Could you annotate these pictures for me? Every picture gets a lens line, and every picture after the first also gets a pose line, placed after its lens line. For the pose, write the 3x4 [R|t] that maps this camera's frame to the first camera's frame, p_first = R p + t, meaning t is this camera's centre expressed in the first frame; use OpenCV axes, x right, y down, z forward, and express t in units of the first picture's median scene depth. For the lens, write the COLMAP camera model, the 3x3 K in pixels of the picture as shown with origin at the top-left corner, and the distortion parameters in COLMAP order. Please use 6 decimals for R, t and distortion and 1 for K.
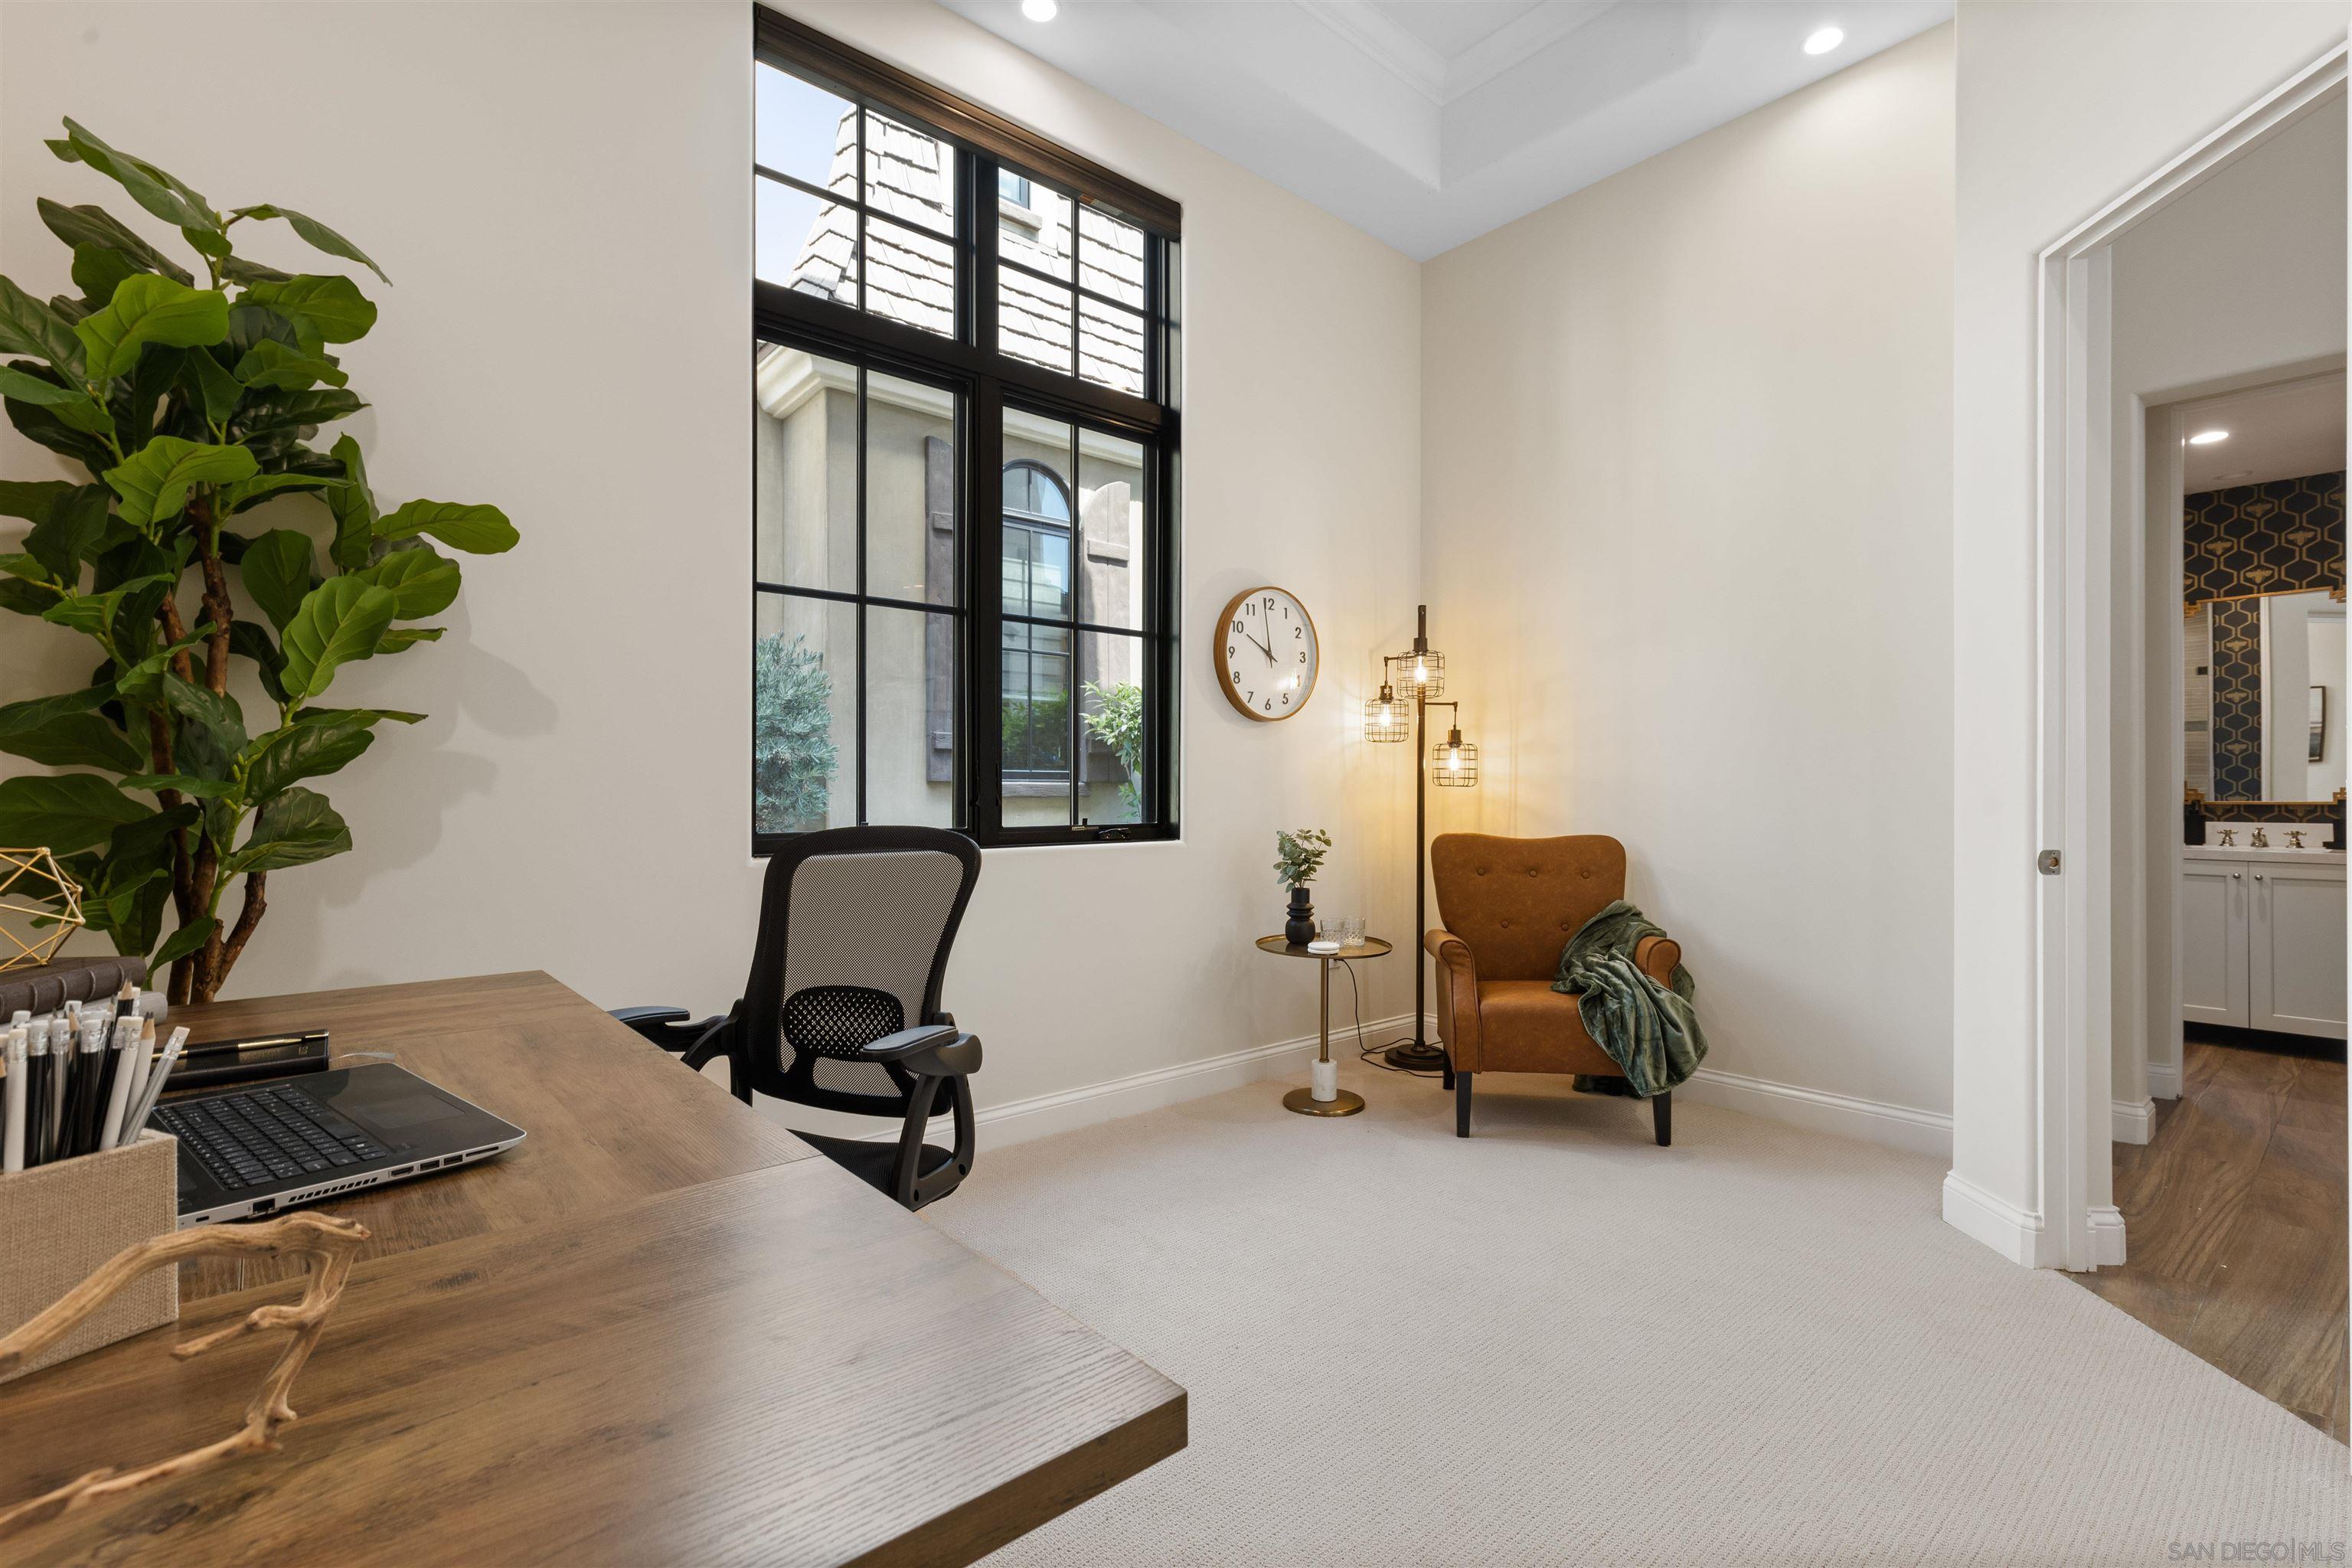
lens RADIAL K [[1056.4, 0, 1178.2], [0, 1056.4, 794.6], [0, 0, 1]] dist [0.003448, -0.001213]
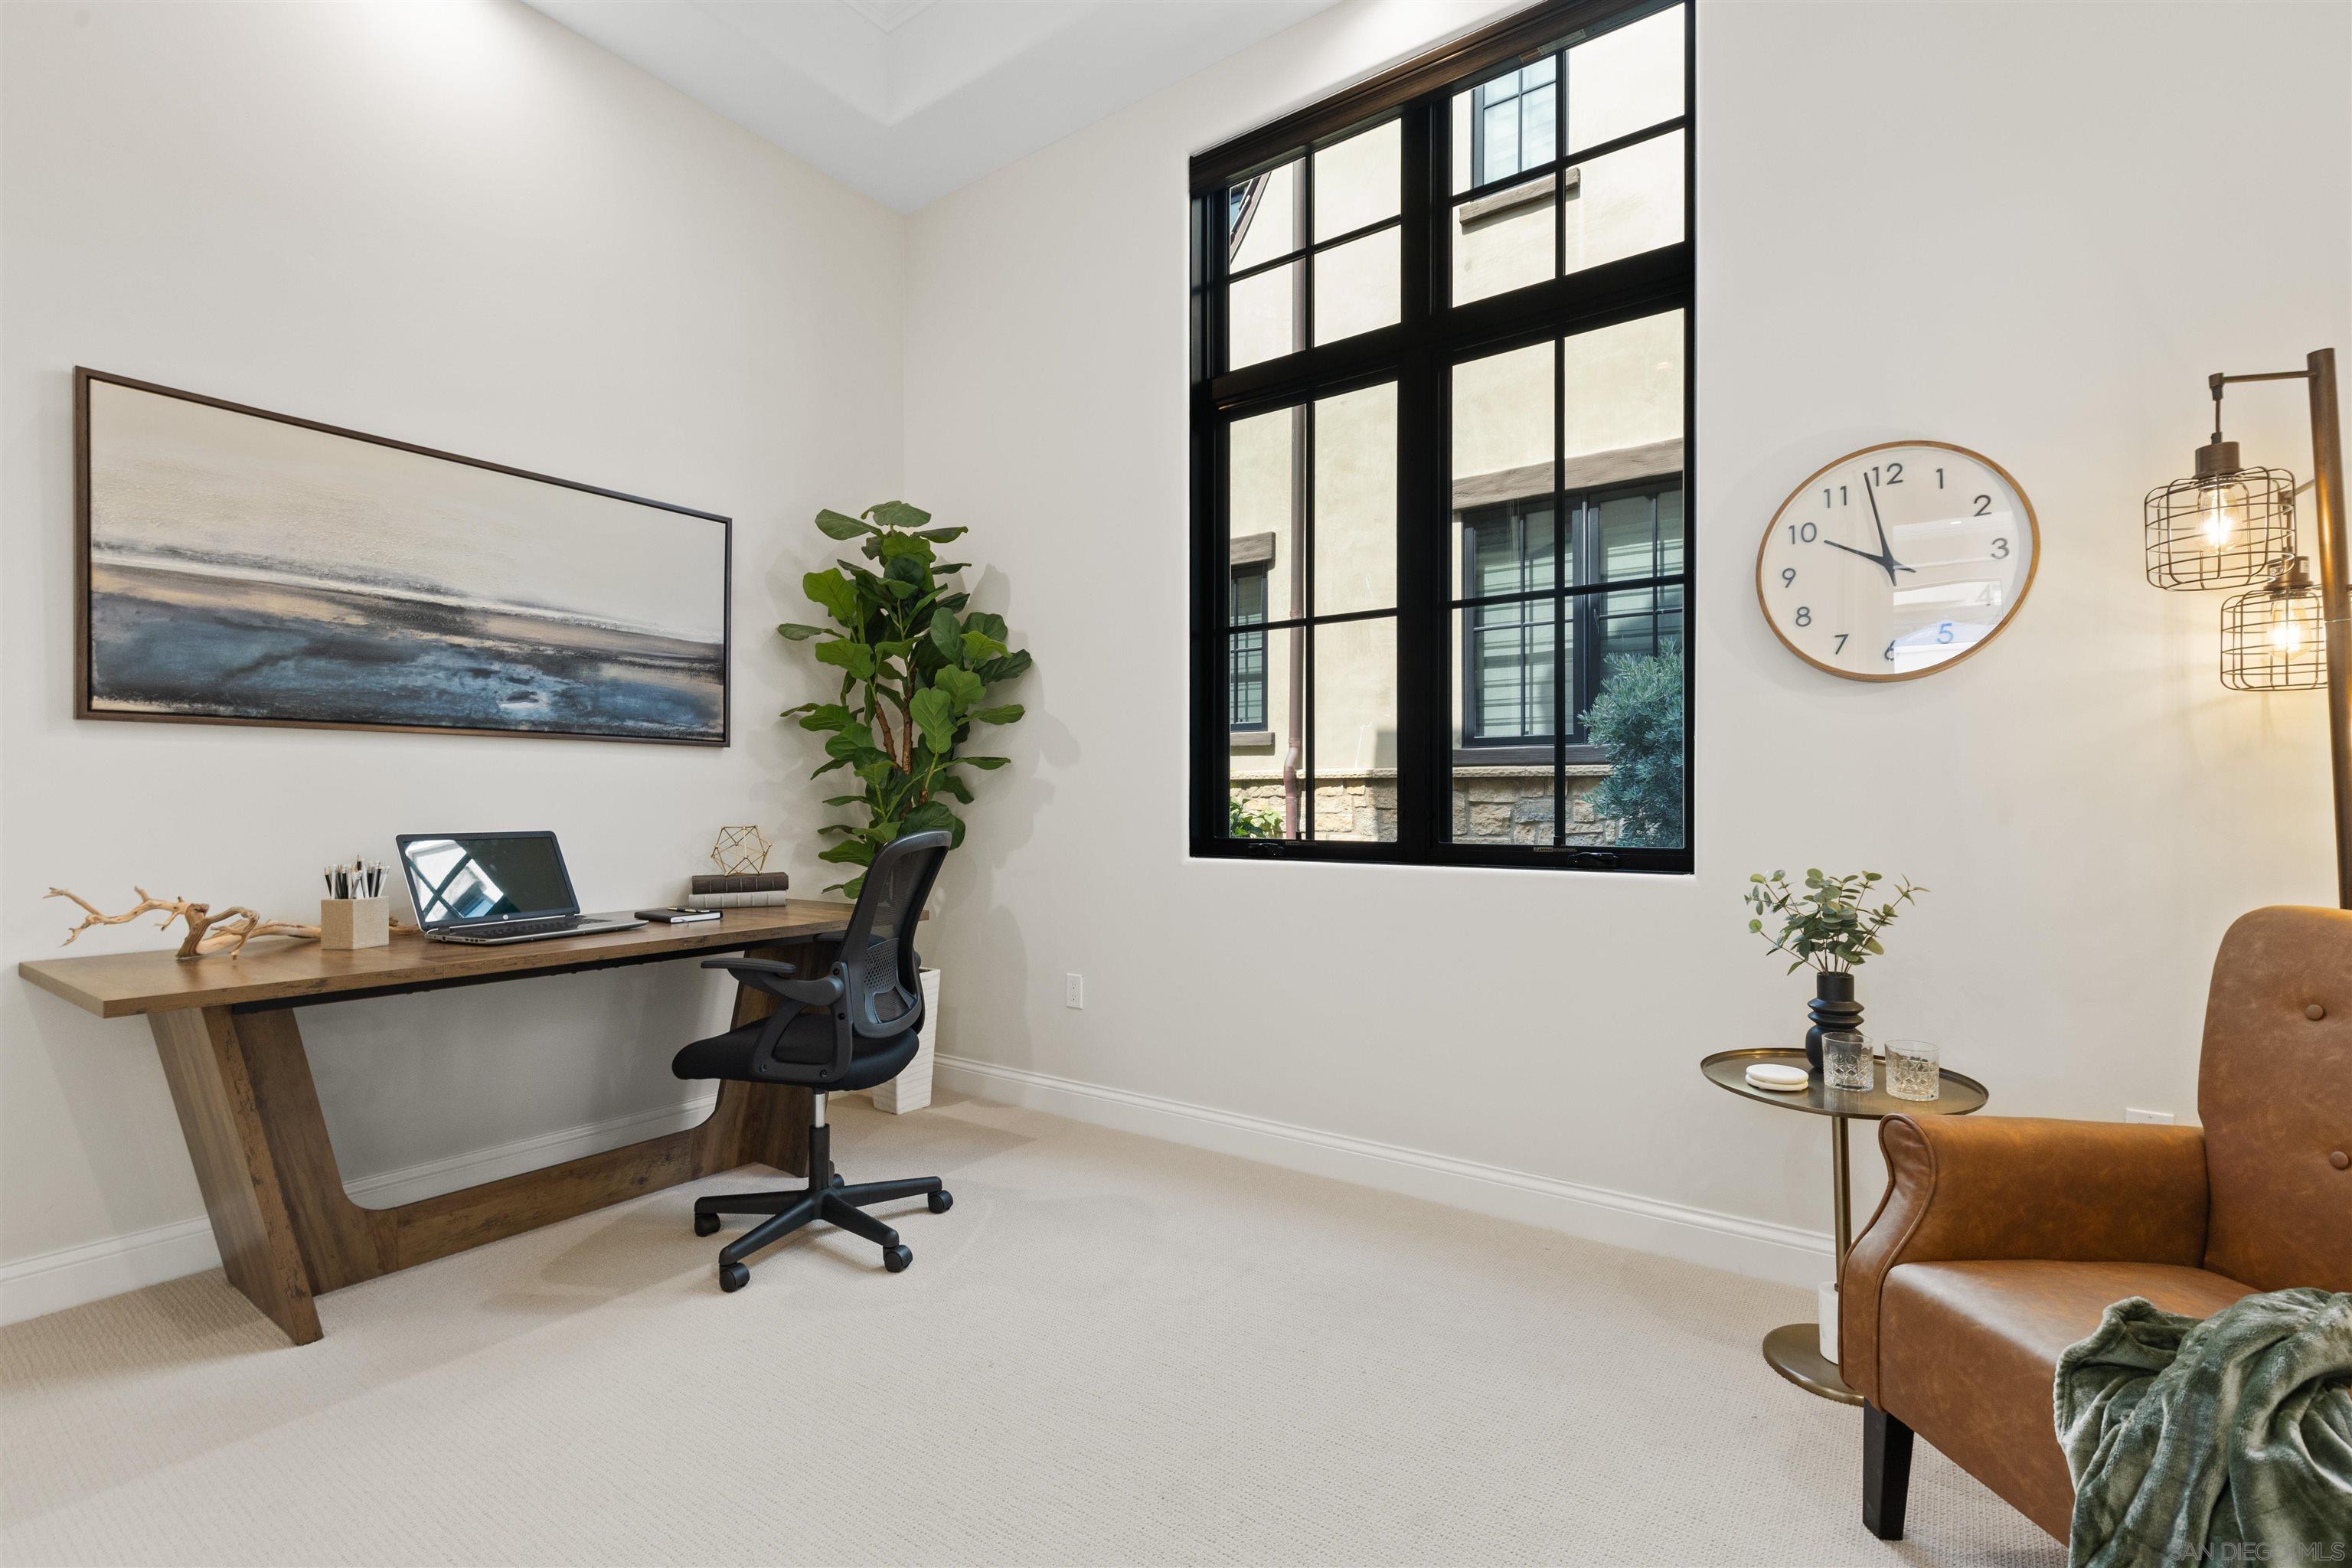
lens RADIAL K [[1056.4, 0, 1174.5], [0, 1056.4, 785.7], [0, 0, 1]] dist [0.003448, -0.001213]
pose [[0.223604, -0.004818, -0.974668, 0.634429], [0.004826, 0.999981, -0.003836, -0.014296], [0.974668, -0.003846, 0.223623, 0.569577]]
